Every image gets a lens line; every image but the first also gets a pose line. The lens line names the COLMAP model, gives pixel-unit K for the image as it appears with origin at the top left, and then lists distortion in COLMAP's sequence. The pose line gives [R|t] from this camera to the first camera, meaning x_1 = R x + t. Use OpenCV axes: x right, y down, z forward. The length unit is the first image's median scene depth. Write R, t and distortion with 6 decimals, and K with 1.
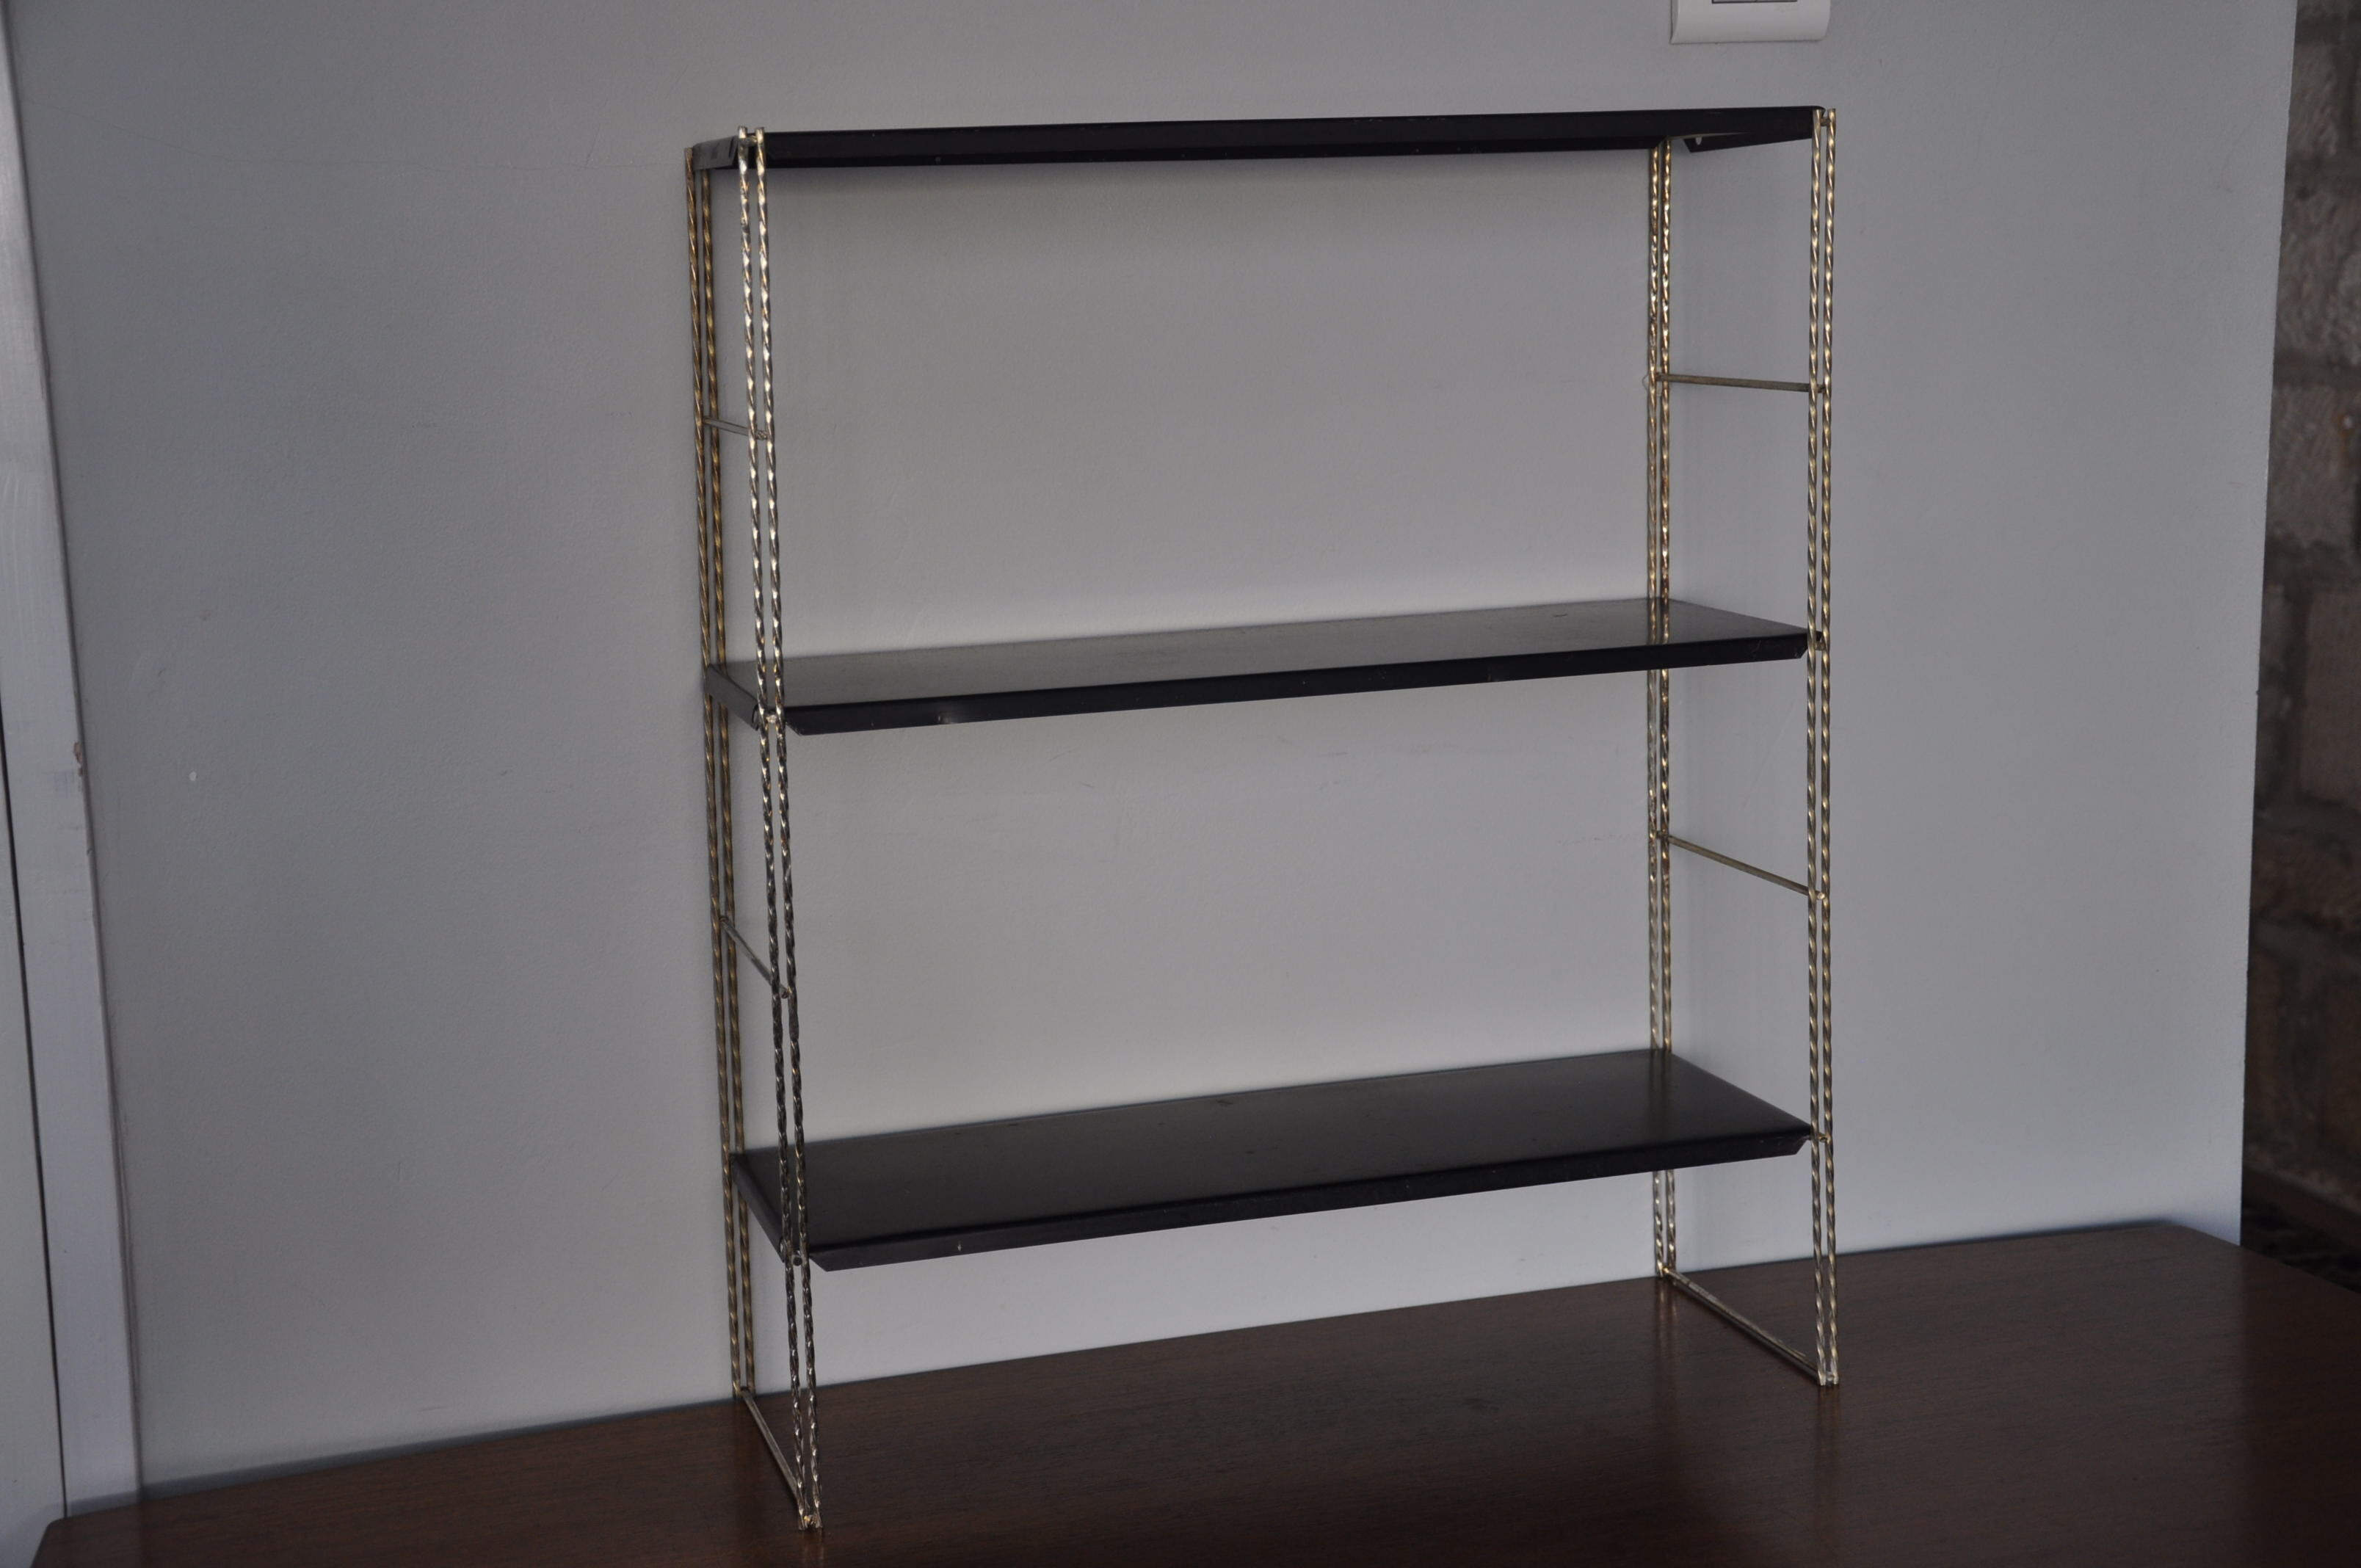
lens RADIAL K [[3088.8, 0, 1177.6], [0, 3088.8, 792.9], [0, 0, 1]] dist [0.127644, 0.000000]
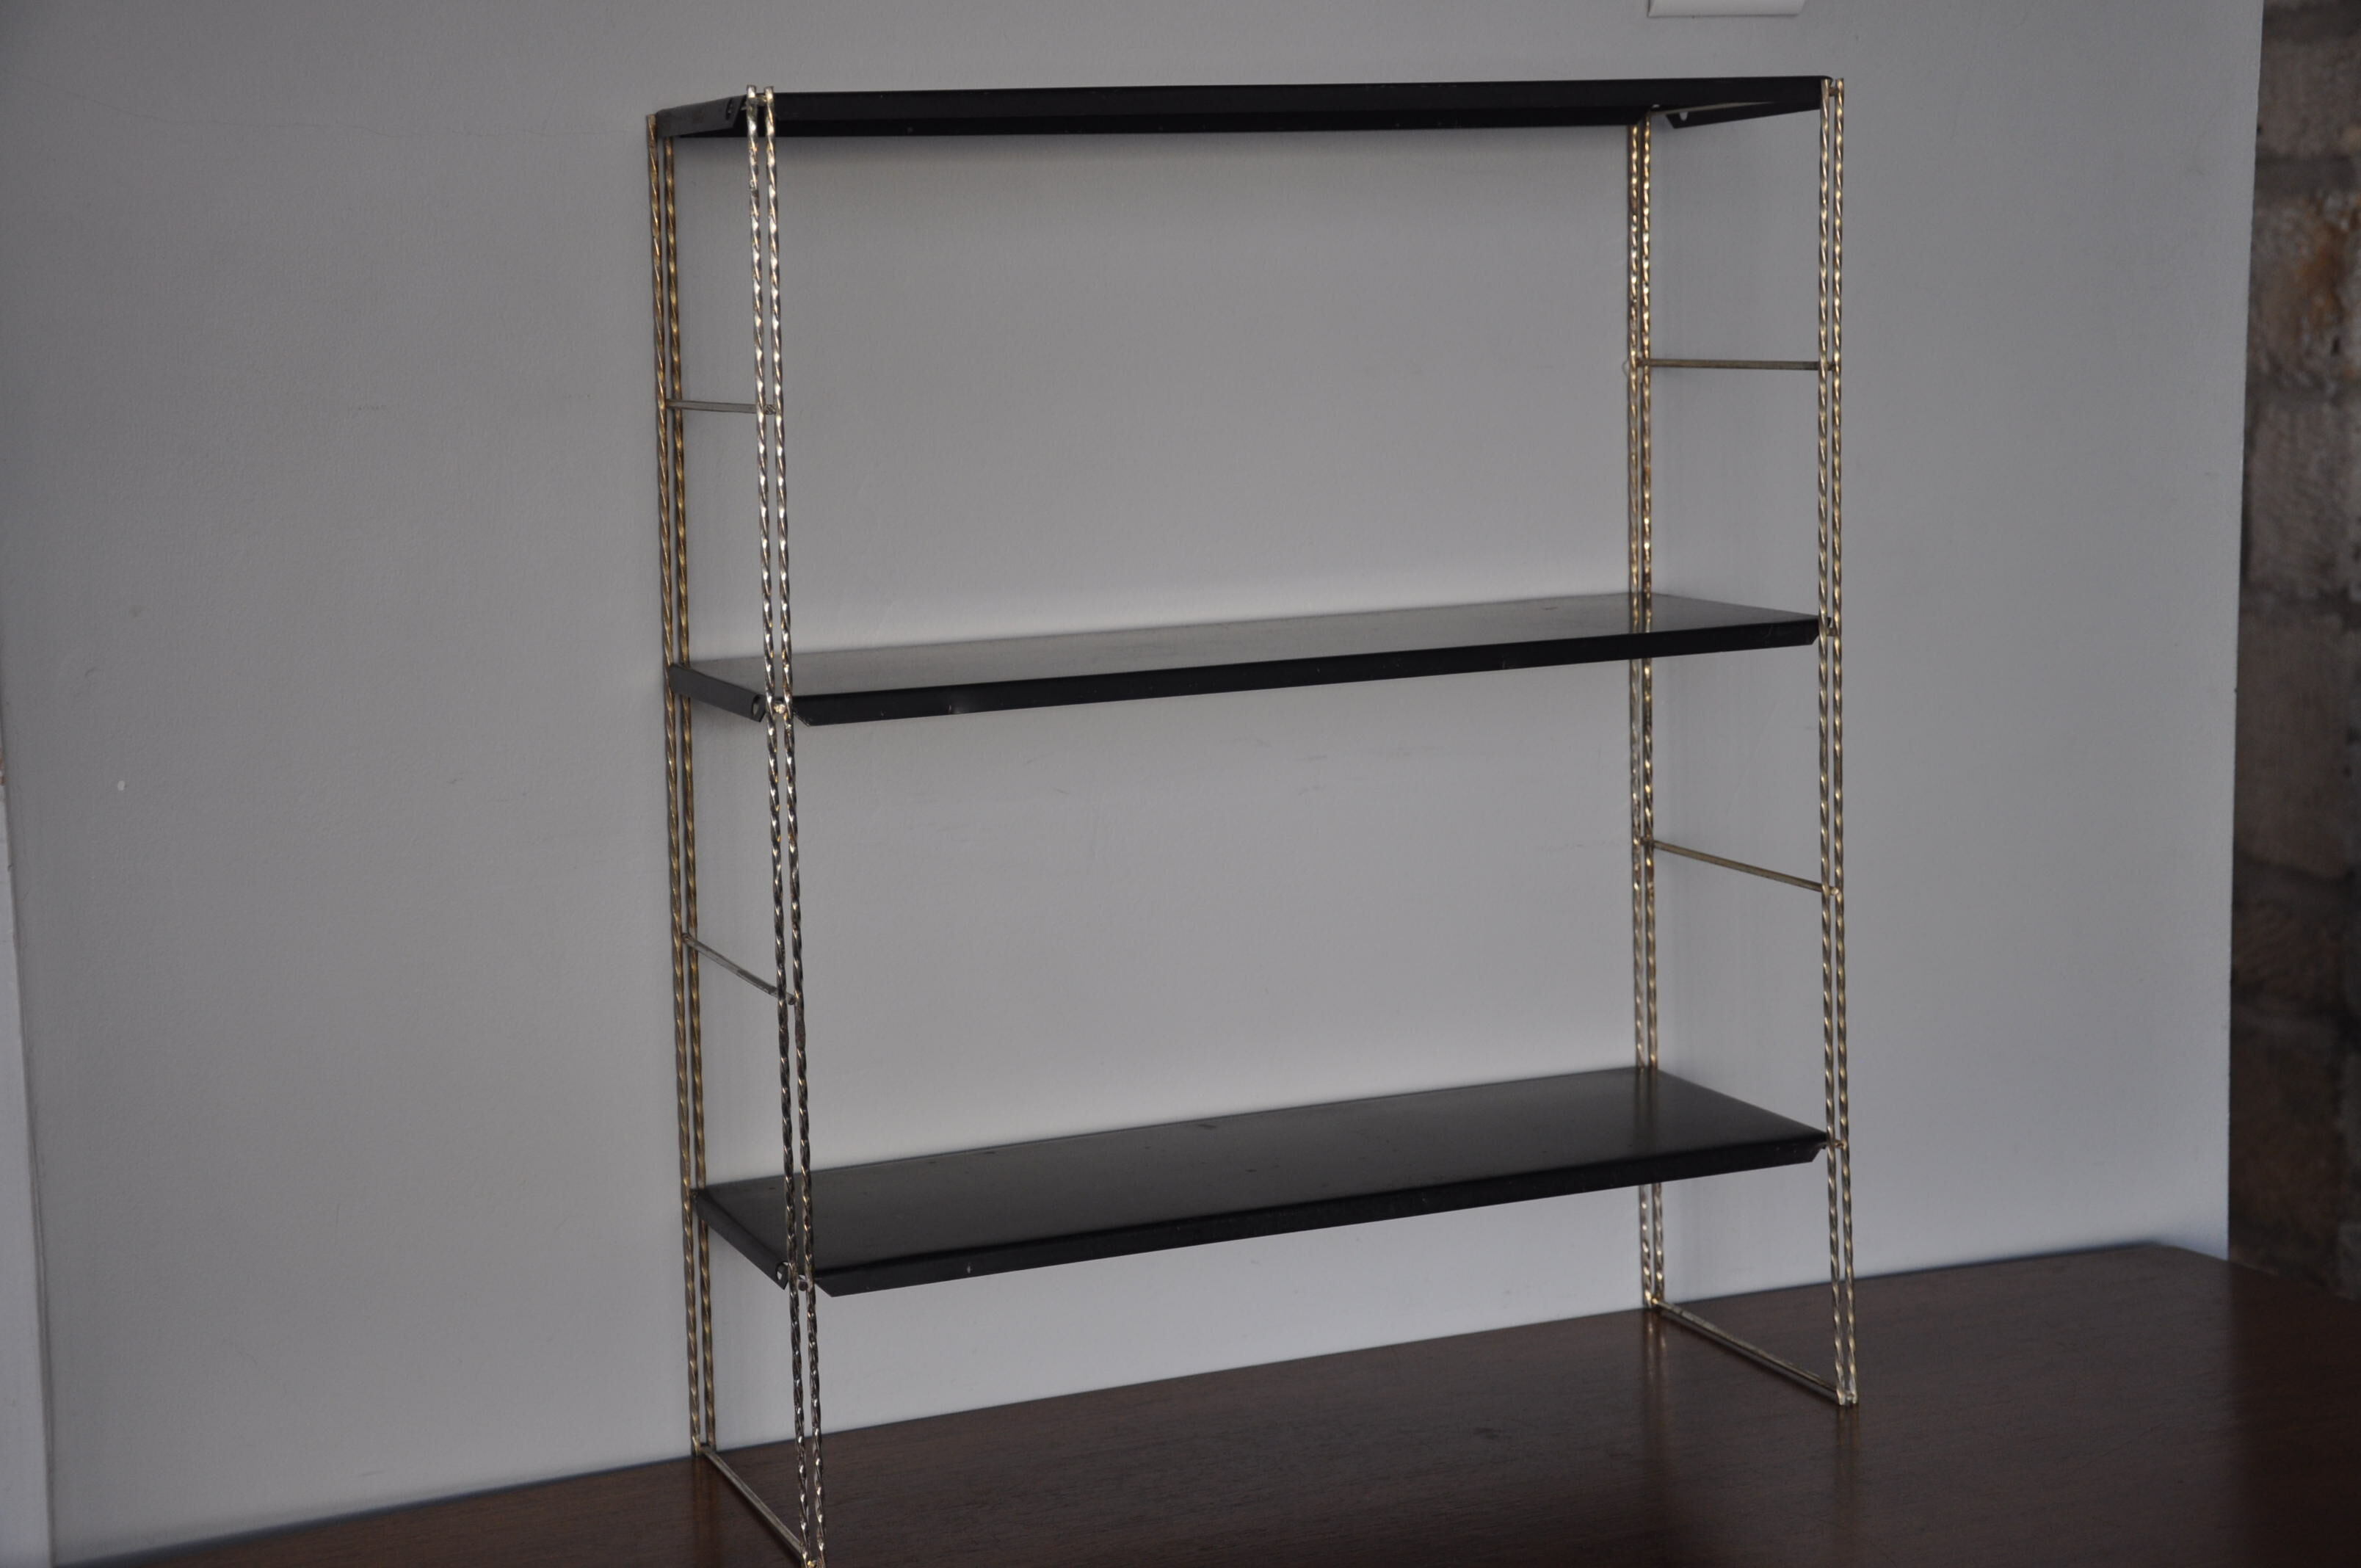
lens RADIAL K [[3458.7, 0, 1173.0], [0, 3458.7, 785.2], [0, 0, 1]] dist [0.172864, 0.000000]
pose [[0.995935, -0.013010, 0.089132, -0.092292], [0.015909, 0.999365, -0.031888, 0.031046], [-0.088661, 0.033176, 0.995509, -0.059170]]
